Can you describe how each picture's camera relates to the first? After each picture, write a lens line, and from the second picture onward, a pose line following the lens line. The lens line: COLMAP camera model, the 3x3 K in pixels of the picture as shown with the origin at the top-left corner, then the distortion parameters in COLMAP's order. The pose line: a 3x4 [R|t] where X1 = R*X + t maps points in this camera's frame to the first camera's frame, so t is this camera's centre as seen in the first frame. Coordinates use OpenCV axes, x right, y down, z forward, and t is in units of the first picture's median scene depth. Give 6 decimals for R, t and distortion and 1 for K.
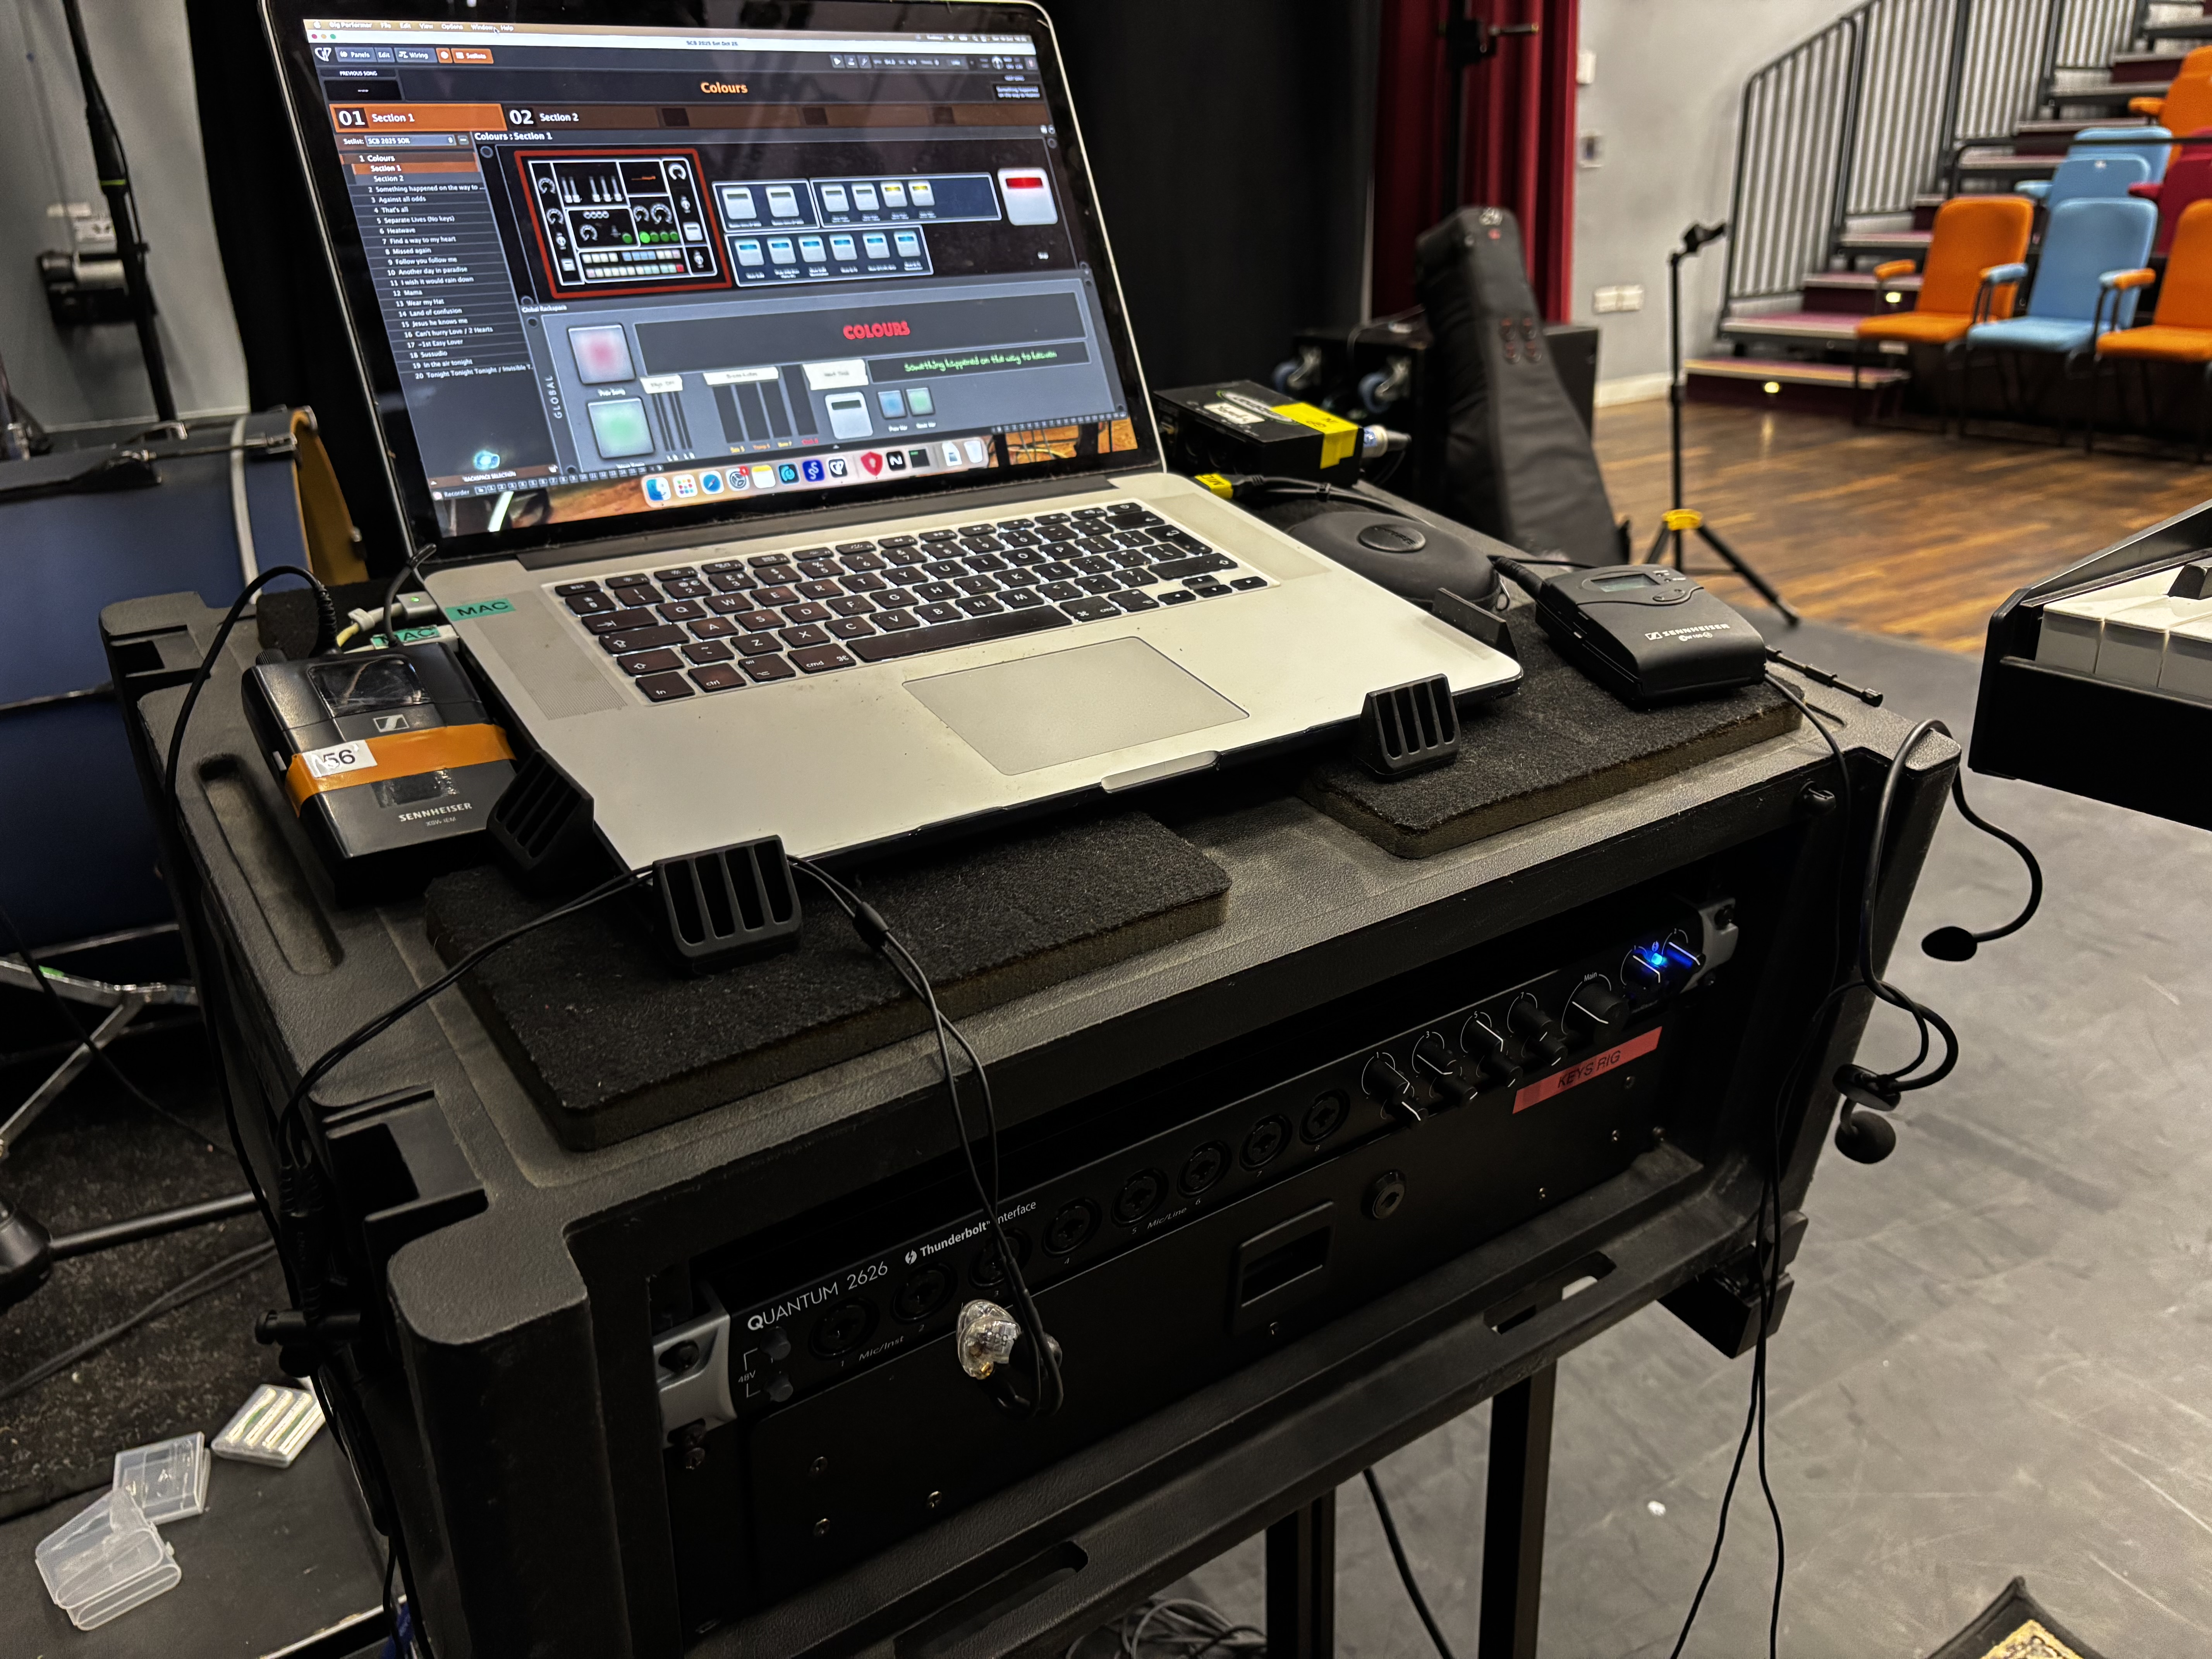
lens RADIAL K [[1671.0, 0, 1103.8], [0, 1671.0, 818.3], [0, 0, 1]] dist [0.010208, 0.002303]
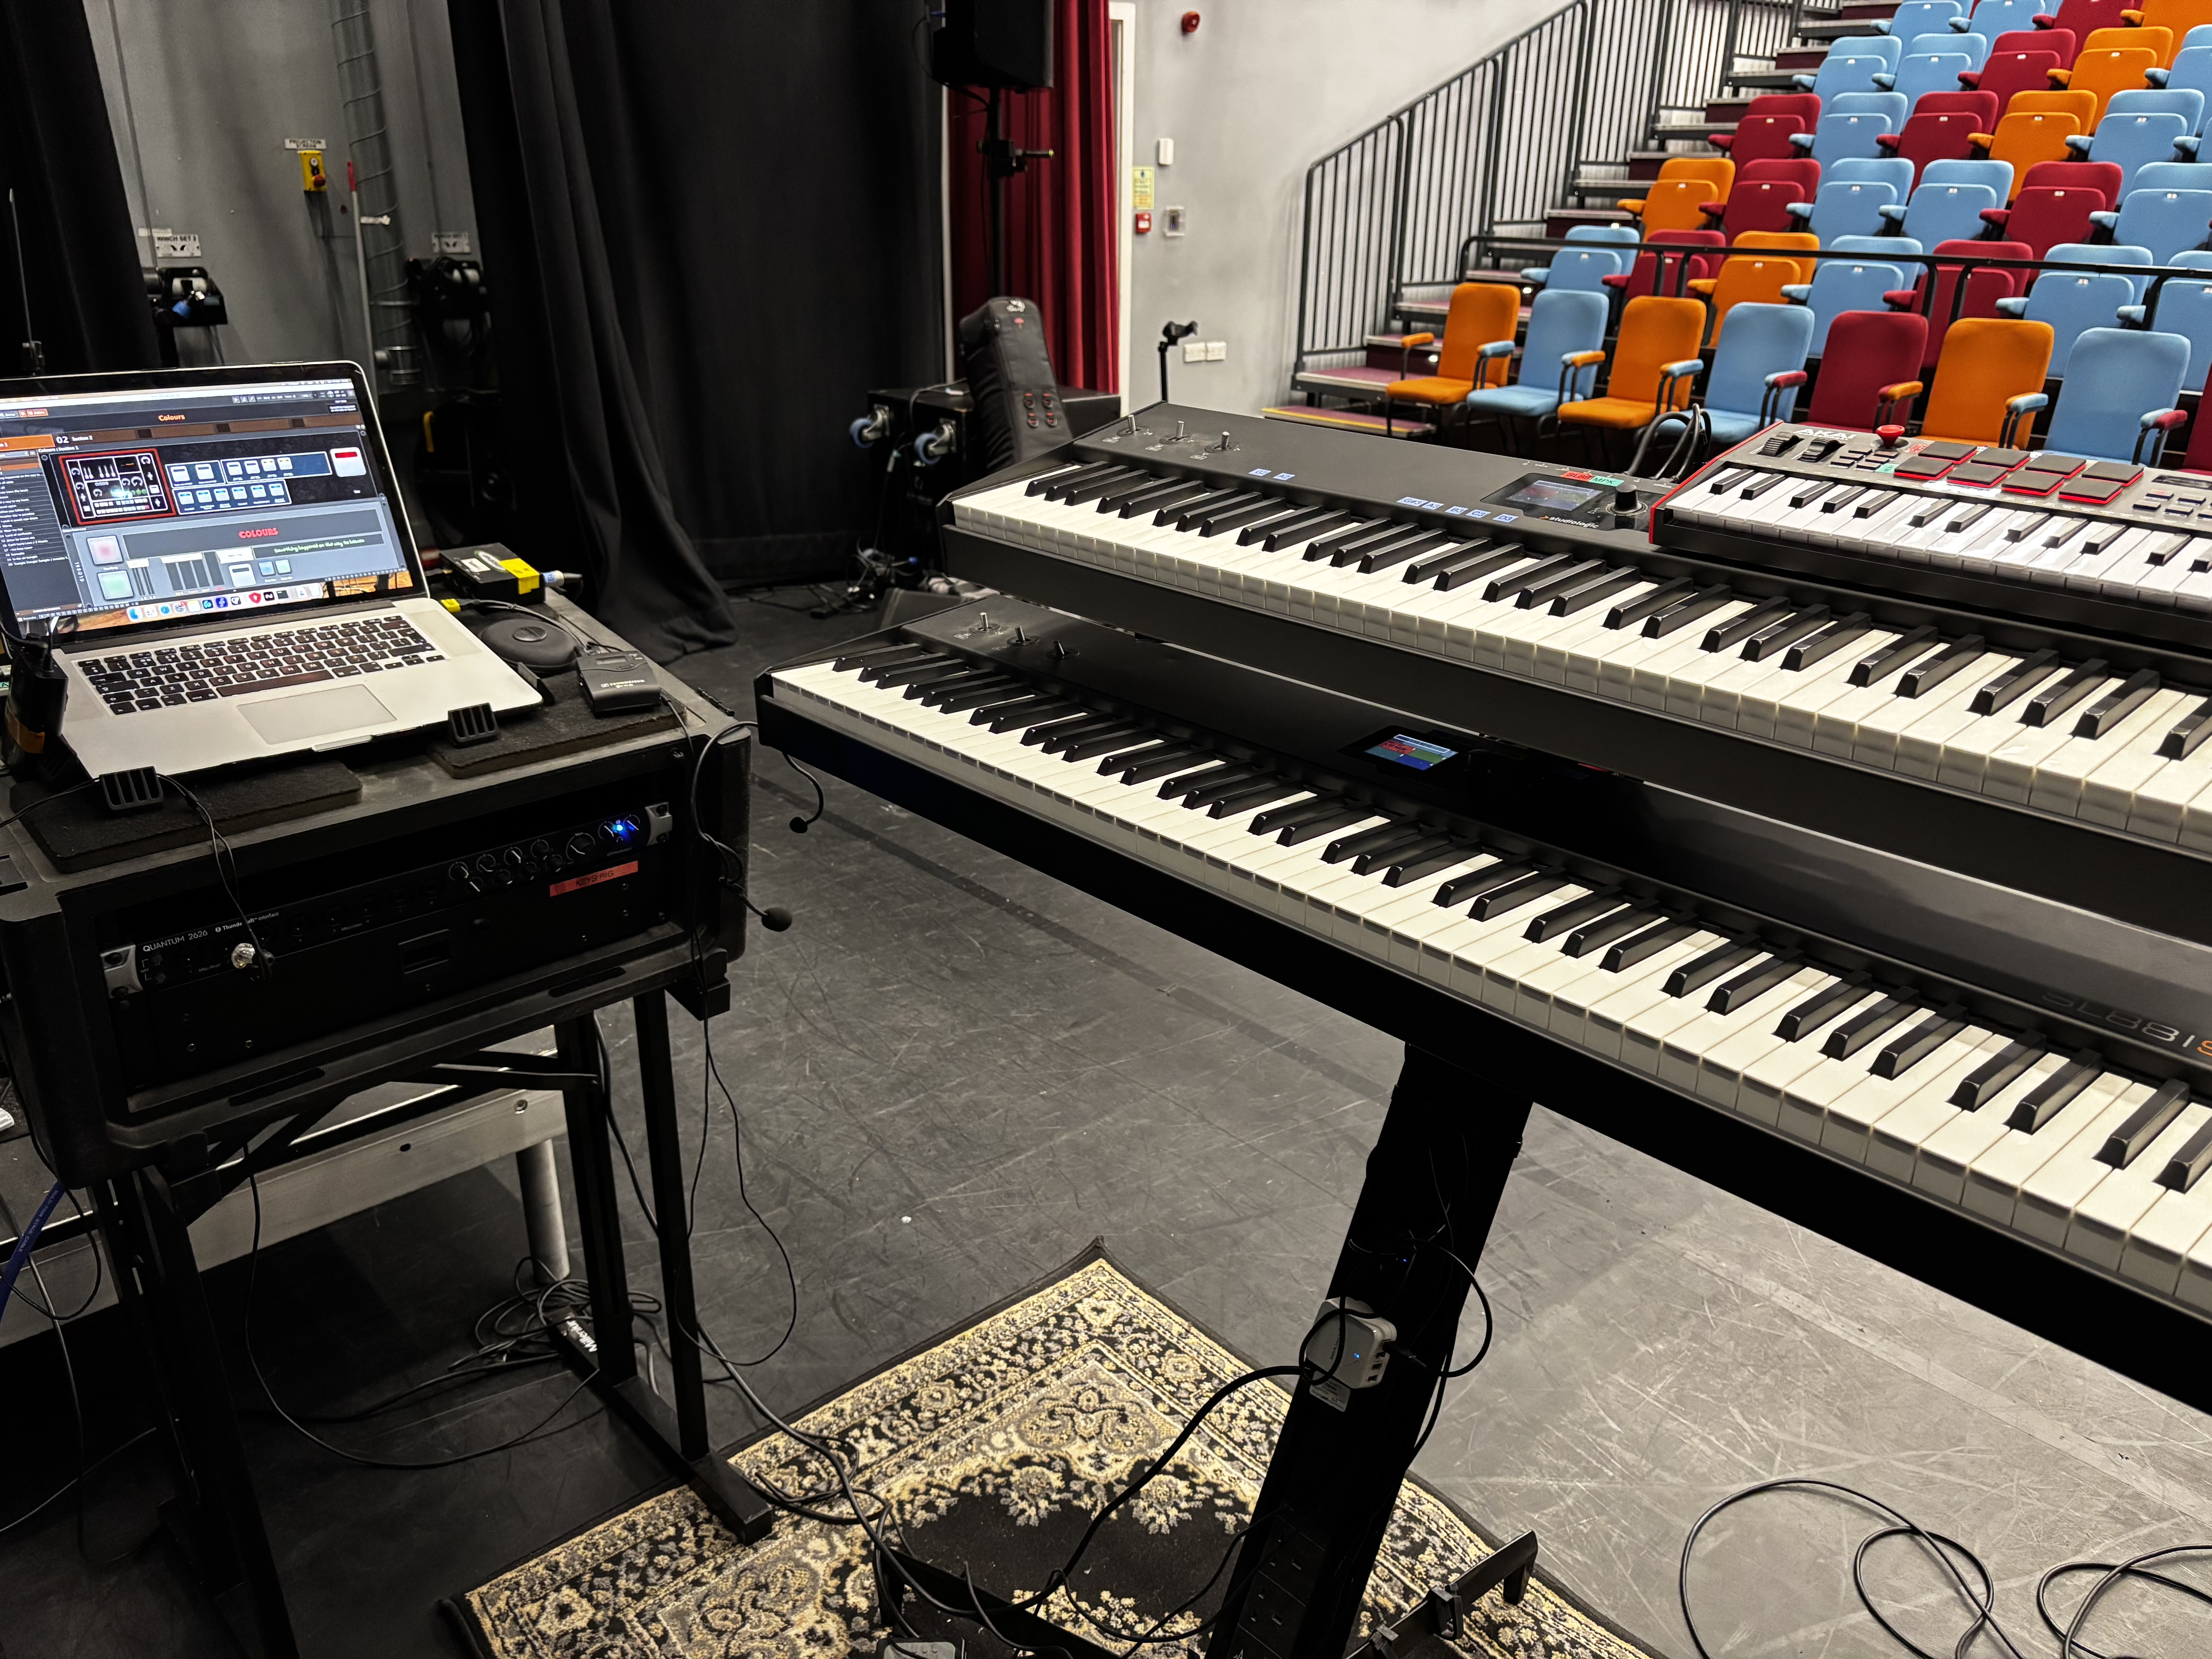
lens RADIAL K [[1661.1, 0, 1106.0], [0, 1661.1, 829.5], [0, 0, 1]] dist [0.022244, 0.003075]
pose [[0.987561, -0.011461, 0.156817, 0.588624], [0.010153, 0.999907, 0.009137, 0.068380], [-0.156907, -0.007432, 0.987585, -1.244977]]
